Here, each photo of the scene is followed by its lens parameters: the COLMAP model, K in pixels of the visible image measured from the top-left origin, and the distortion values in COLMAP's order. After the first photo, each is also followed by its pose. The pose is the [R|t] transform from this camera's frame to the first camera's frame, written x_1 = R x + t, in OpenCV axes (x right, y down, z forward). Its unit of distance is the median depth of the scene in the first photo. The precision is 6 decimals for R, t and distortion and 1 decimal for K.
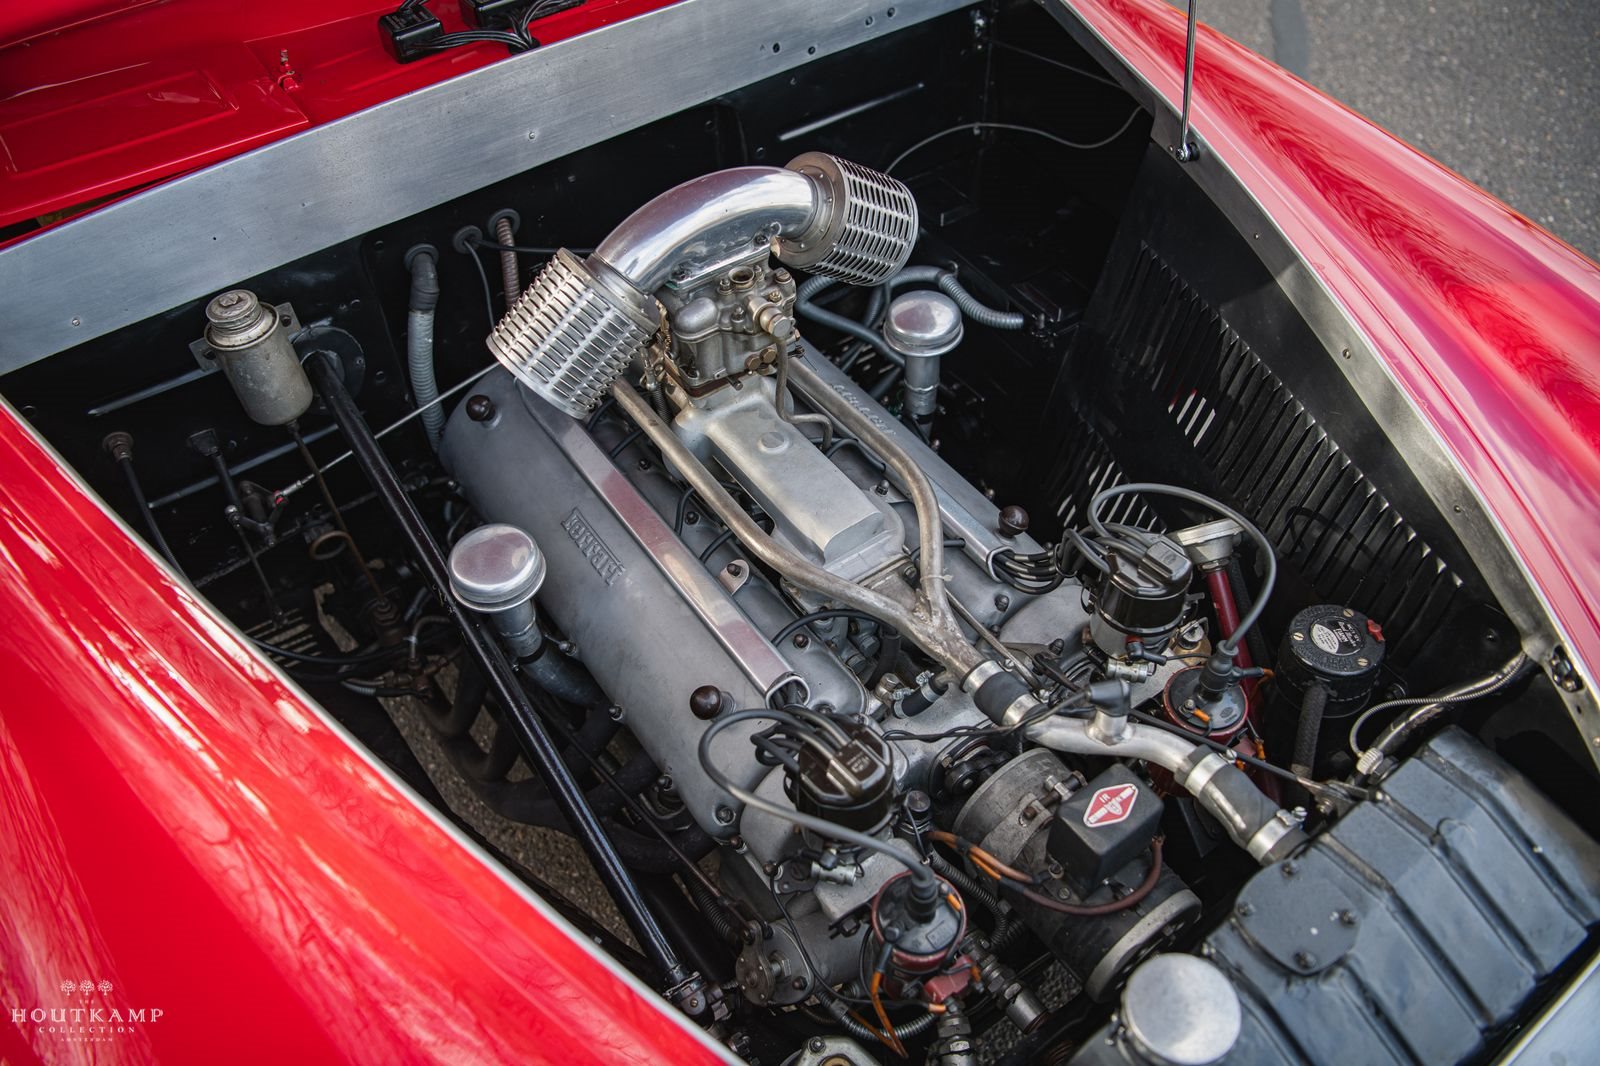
lens RADIAL K [[1232.8, 0, 800.0], [0, 1232.8, 533.0], [0, 0, 1]] dist [-0.045725, 0.002544]
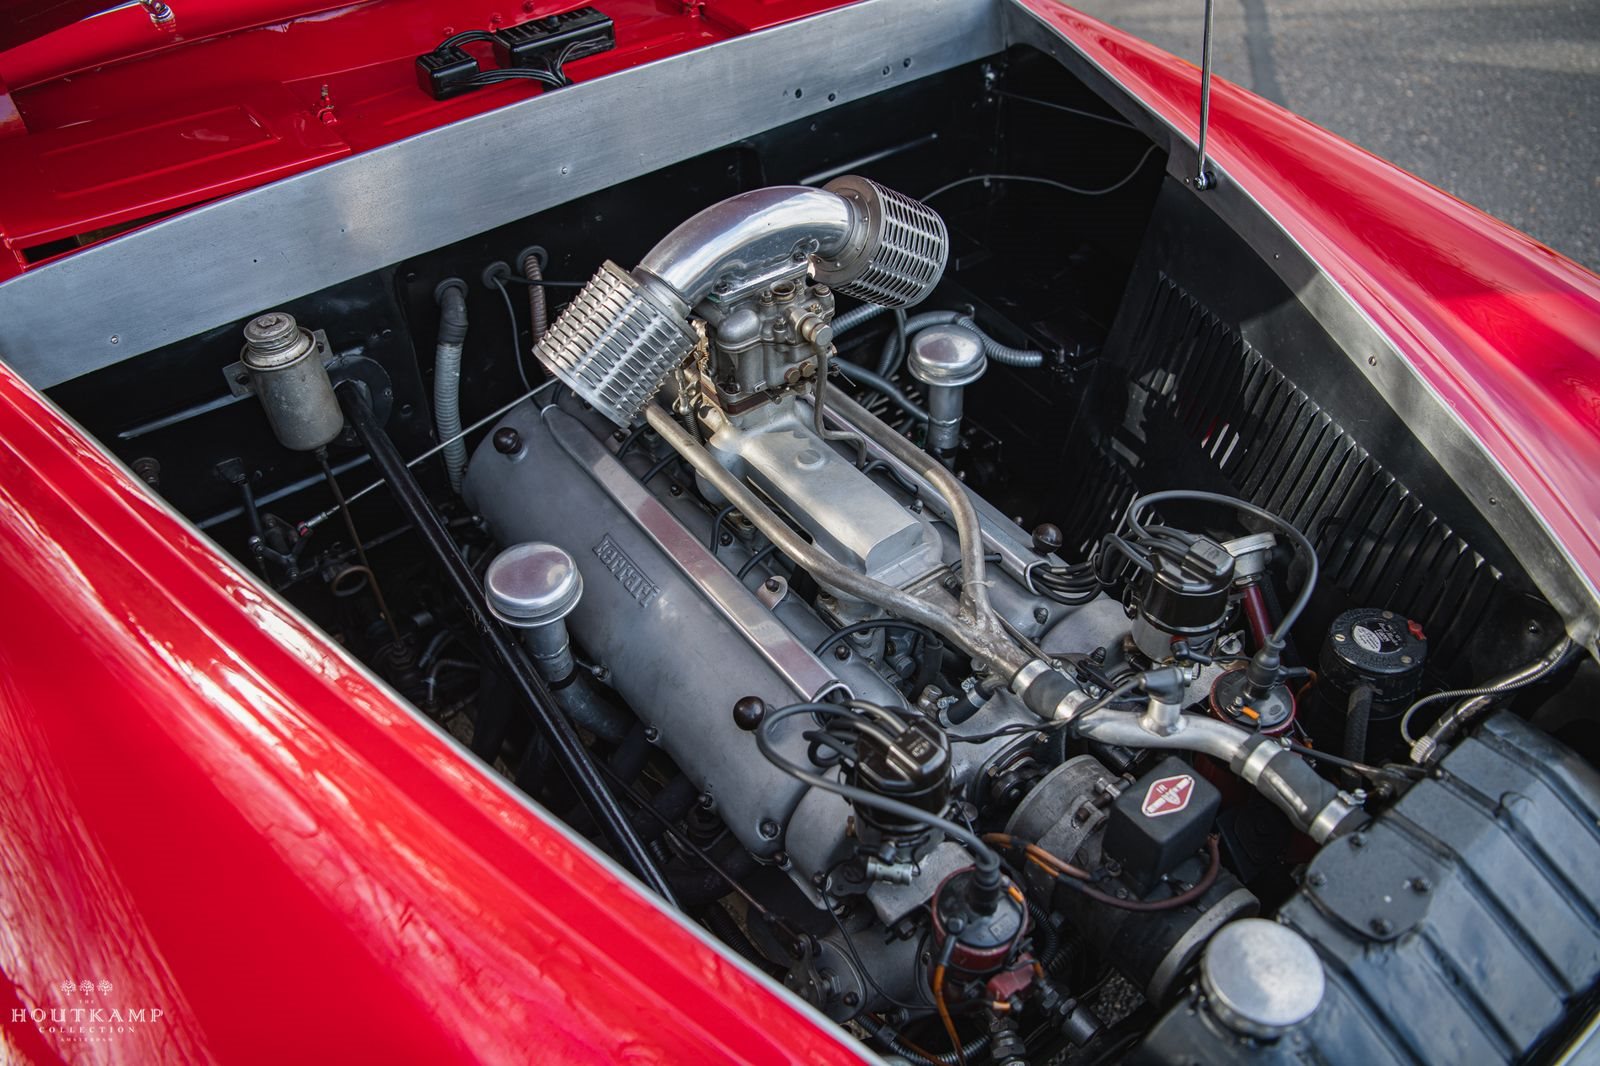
lens RADIAL K [[1266.6, 0, 800.0], [0, 1266.6, 533.0], [0, 0, 1]] dist [-0.041979, 0.011460]
pose [[0.999719, -0.009469, 0.021718, -0.056175], [0.011450, 0.995602, -0.092981, 0.088083], [-0.020742, 0.093204, 0.995431, -0.025360]]
